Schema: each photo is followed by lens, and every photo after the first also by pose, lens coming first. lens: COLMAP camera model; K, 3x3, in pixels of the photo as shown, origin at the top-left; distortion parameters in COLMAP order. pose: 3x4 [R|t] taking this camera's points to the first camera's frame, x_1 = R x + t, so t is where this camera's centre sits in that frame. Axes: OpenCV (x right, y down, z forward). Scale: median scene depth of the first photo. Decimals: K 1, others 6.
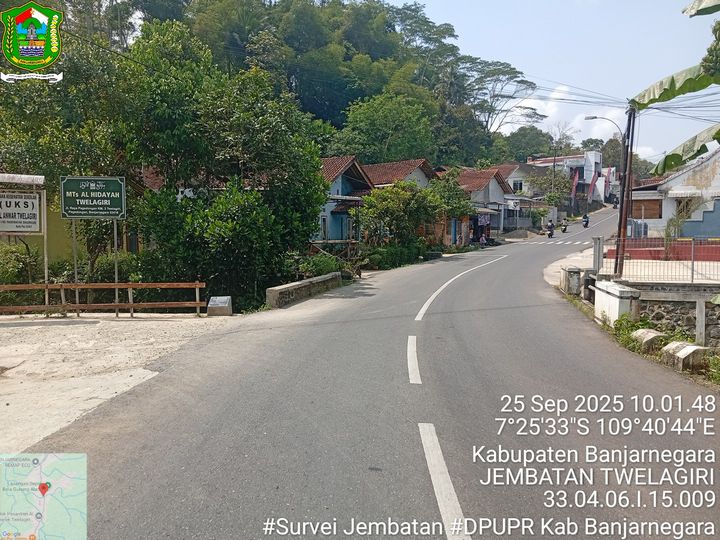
lens RADIAL K [[541.9, 0, 335.8], [0, 541.9, 271.3], [0, 0, 1]] dist [0.000740, -0.002430]
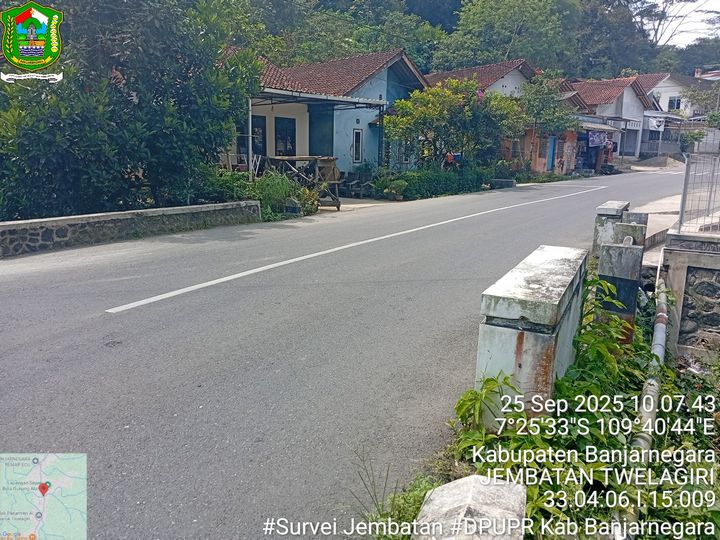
lens RADIAL K [[531.9, 0, 360.0], [0, 531.9, 270.0], [0, 0, 1]] dist [0.000112, -0.053879]
pose [[0.971237, 0.063980, -0.229356, 0.130690], [-0.033491, 0.990356, 0.134440, -0.002597], [0.235746, -0.122892, 0.964013, 0.181378]]
